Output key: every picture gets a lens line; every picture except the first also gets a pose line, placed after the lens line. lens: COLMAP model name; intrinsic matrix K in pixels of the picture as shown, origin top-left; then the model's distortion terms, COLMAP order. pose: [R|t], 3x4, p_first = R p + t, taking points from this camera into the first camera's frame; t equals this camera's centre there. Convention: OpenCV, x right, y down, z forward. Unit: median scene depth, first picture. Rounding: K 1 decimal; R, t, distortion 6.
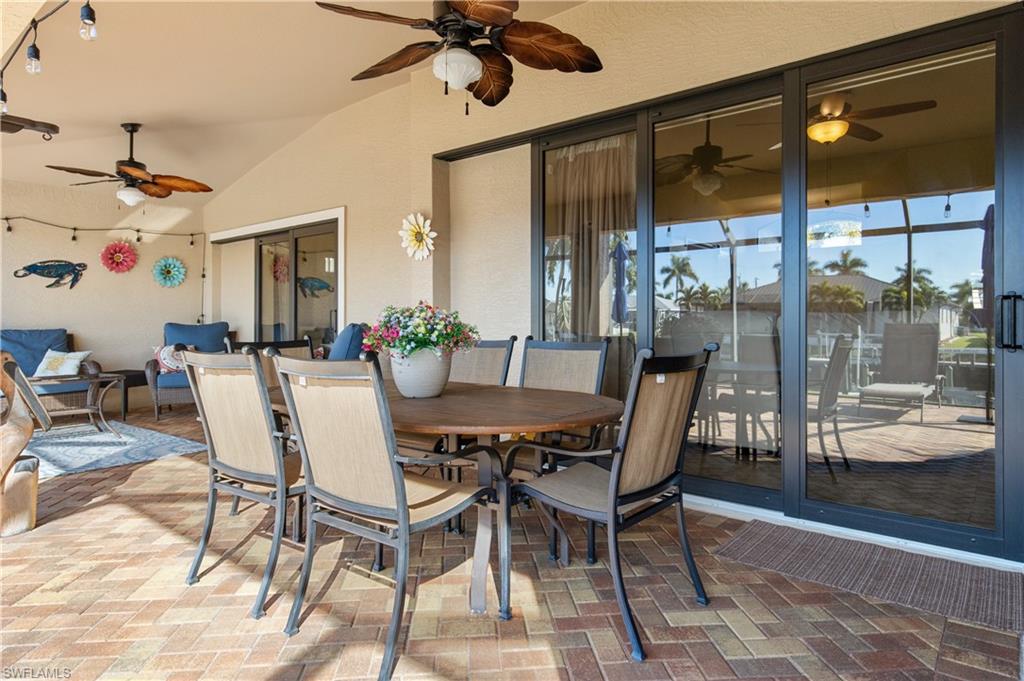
lens RADIAL K [[595.6, 0, 516.0], [0, 595.6, 332.9], [0, 0, 1]] dist [-0.003065, -0.000513]
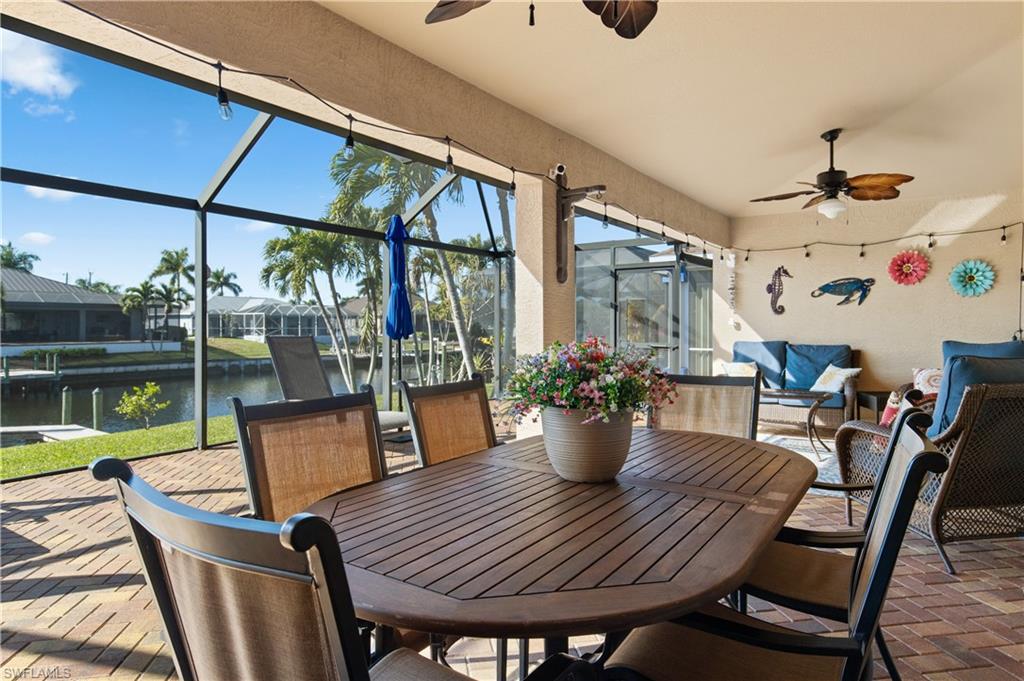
lens RADIAL K [[595.6, 0, 519.5], [0, 595.6, 340.2], [0, 0, 1]] dist [-0.003065, -0.000513]
pose [[0.077611, 0.020185, -0.996779, 0.210175], [-0.016853, 0.999679, 0.018931, -0.024121], [0.996841, 0.015329, 0.077927, 0.350414]]
